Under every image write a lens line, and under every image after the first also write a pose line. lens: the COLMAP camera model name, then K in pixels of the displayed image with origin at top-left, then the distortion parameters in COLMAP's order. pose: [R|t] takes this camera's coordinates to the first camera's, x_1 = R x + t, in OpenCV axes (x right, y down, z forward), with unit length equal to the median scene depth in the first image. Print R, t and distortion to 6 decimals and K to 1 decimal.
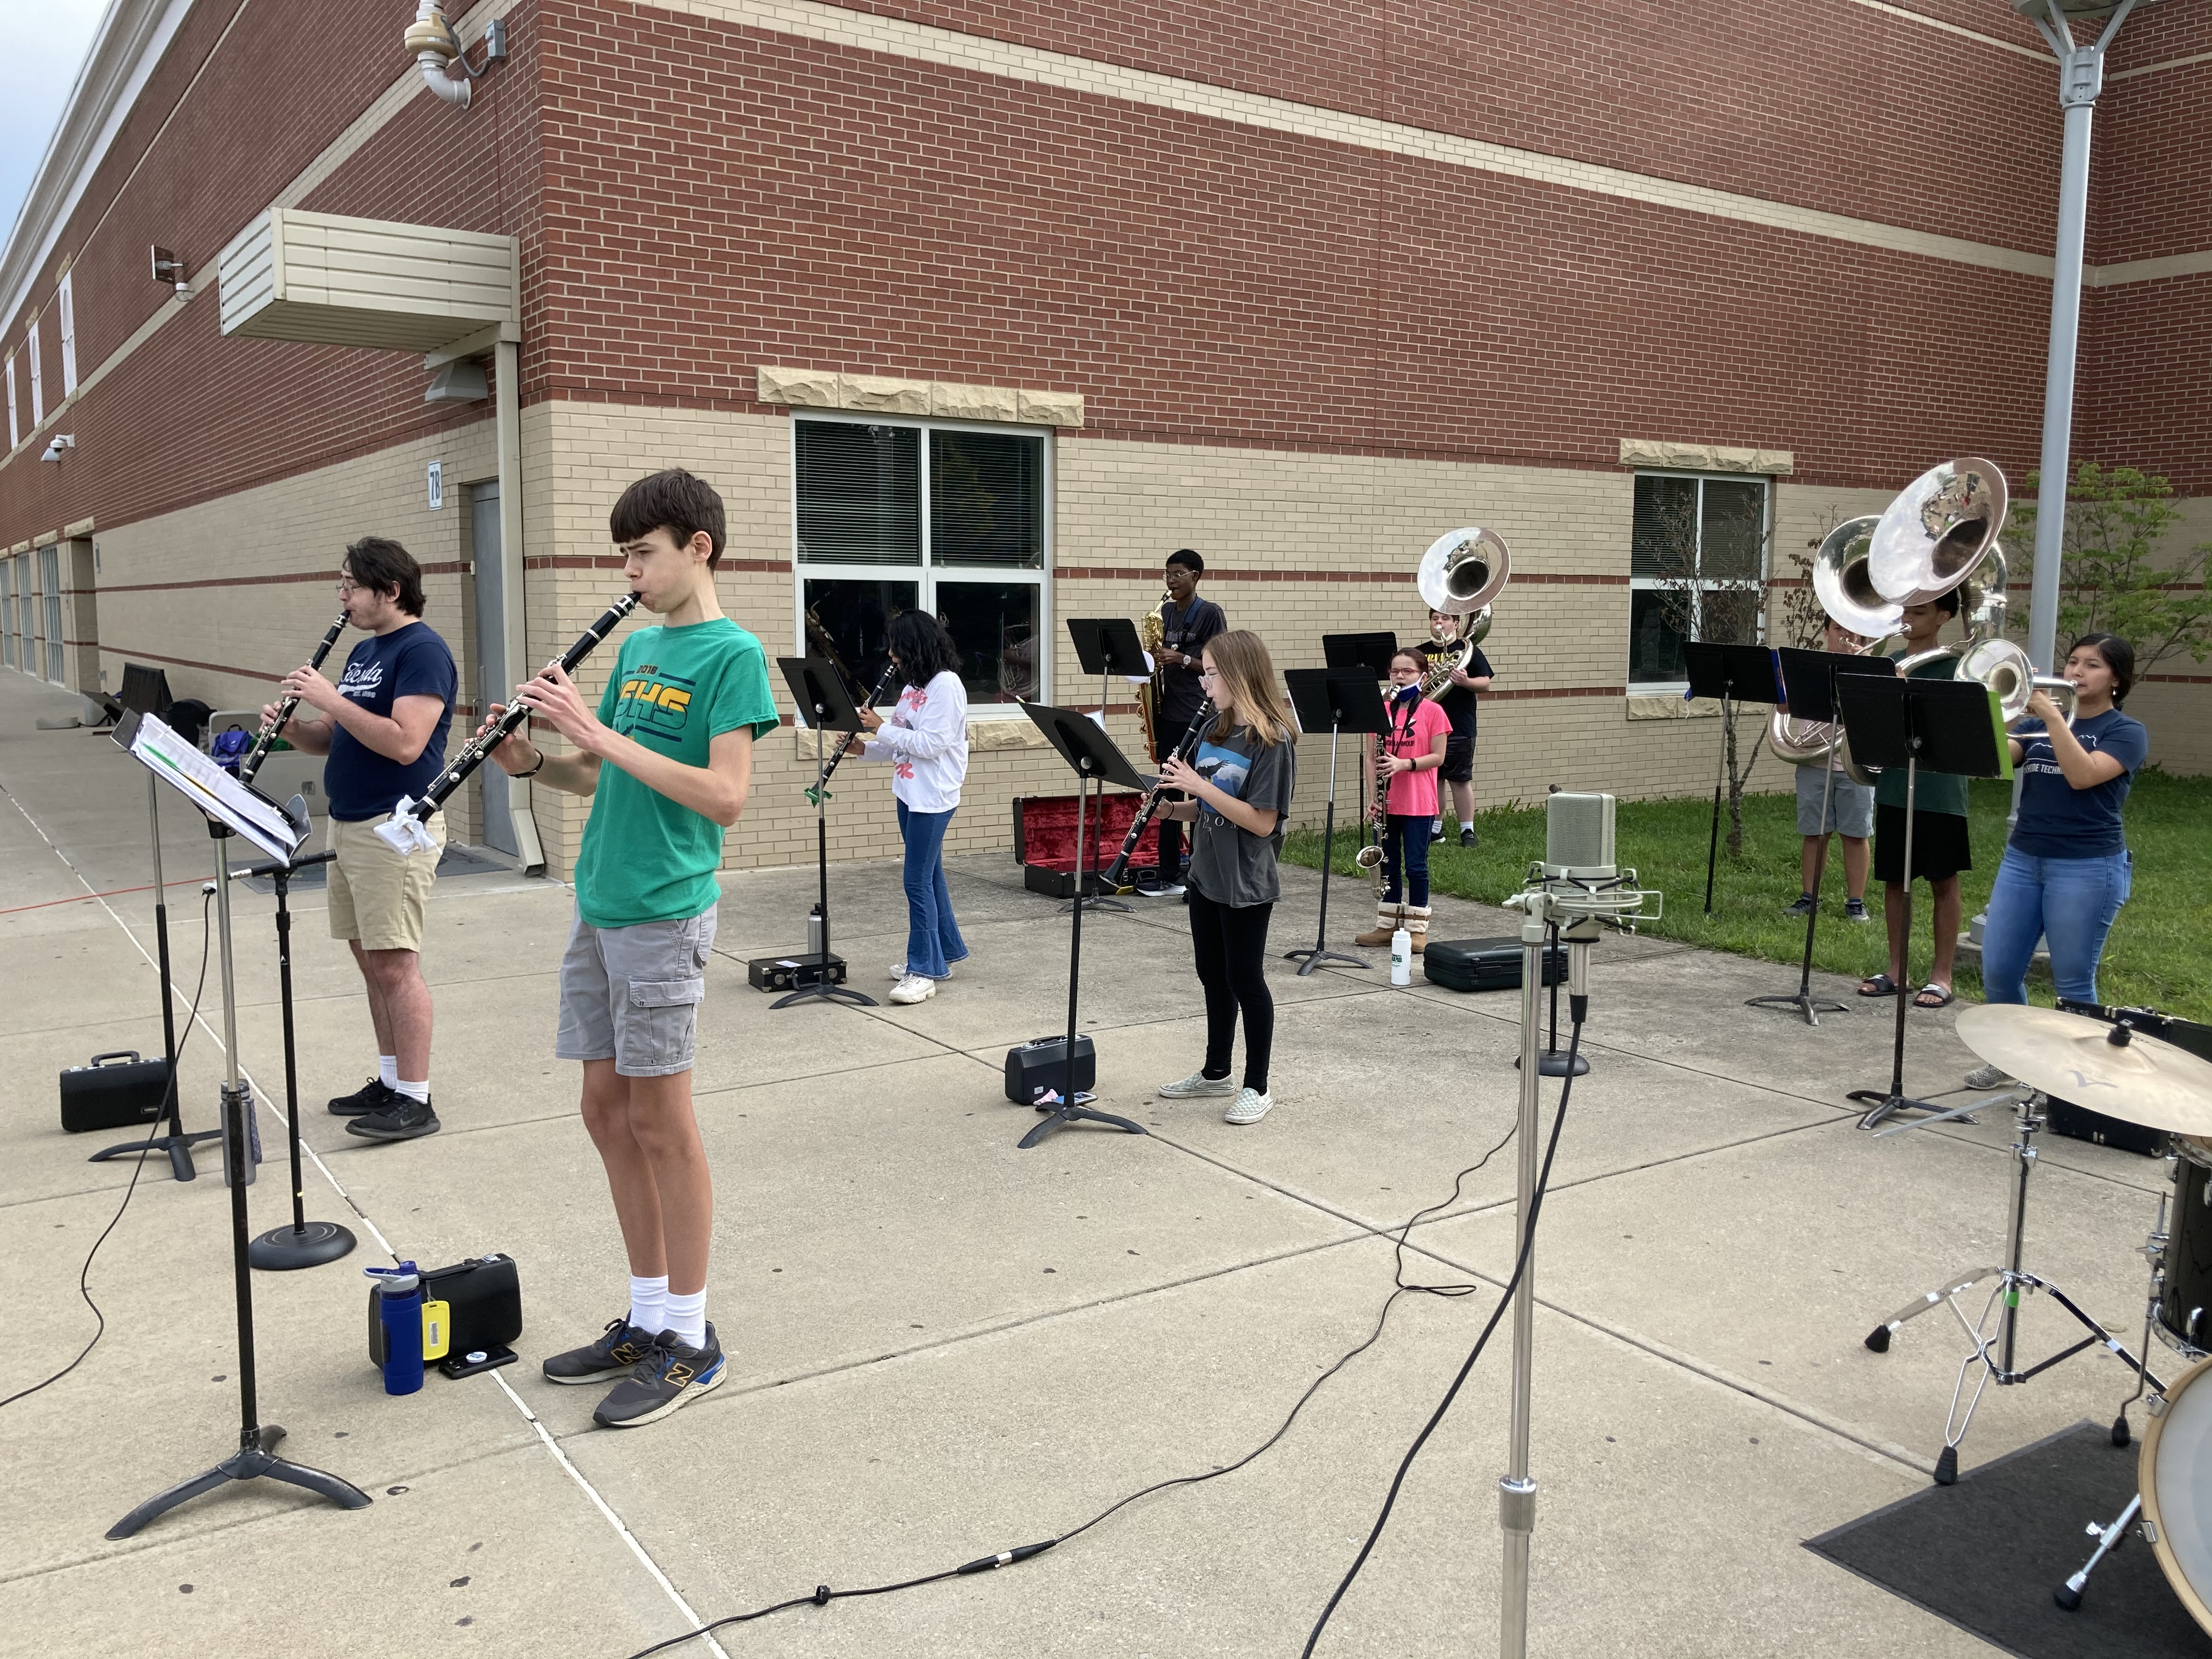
lens RADIAL K [[1793.8, 0, 1106.0], [0, 1793.8, 829.5], [0, 0, 1]] dist [0.023590, -0.040062]
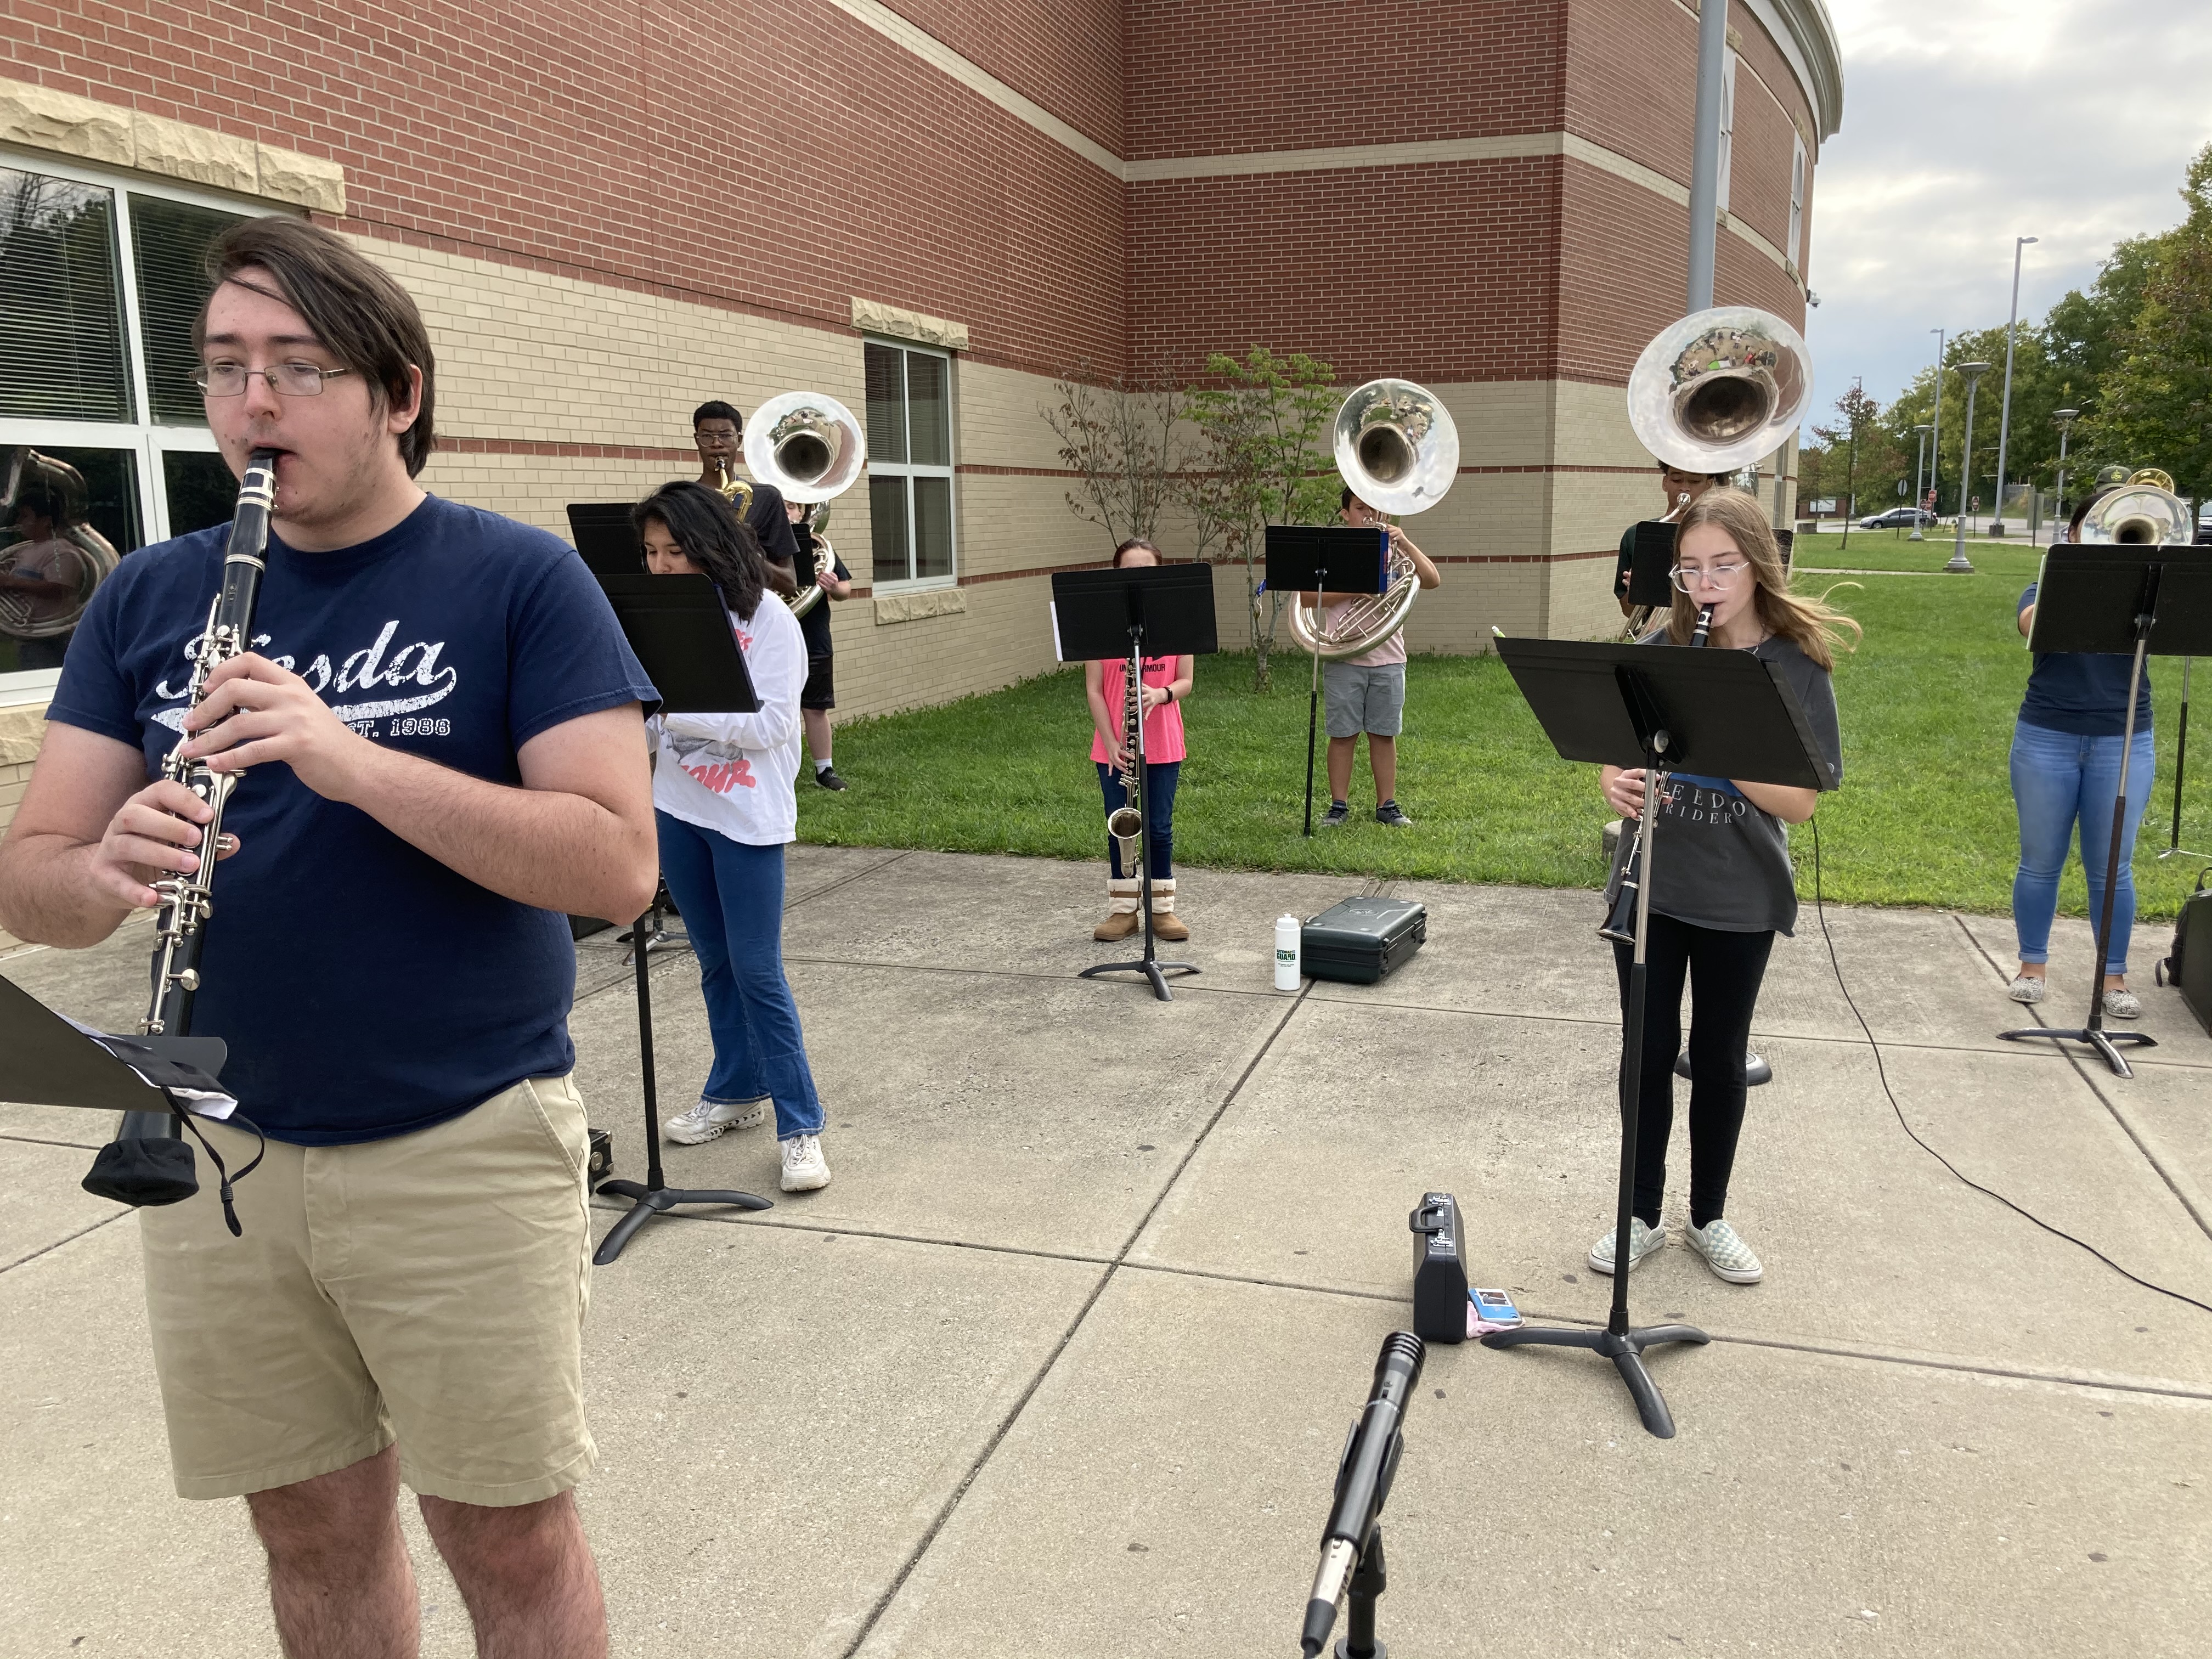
lens RADIAL K [[1793.8, 0, 1106.0], [0, 1793.8, 829.5], [0, 0, 1]] dist [0.023590, -0.040062]
pose [[0.771952, -0.124327, 0.623404, -0.240338], [0.090948, 0.992199, 0.085257, -0.034357], [-0.629141, -0.009117, 0.777238, 0.324721]]
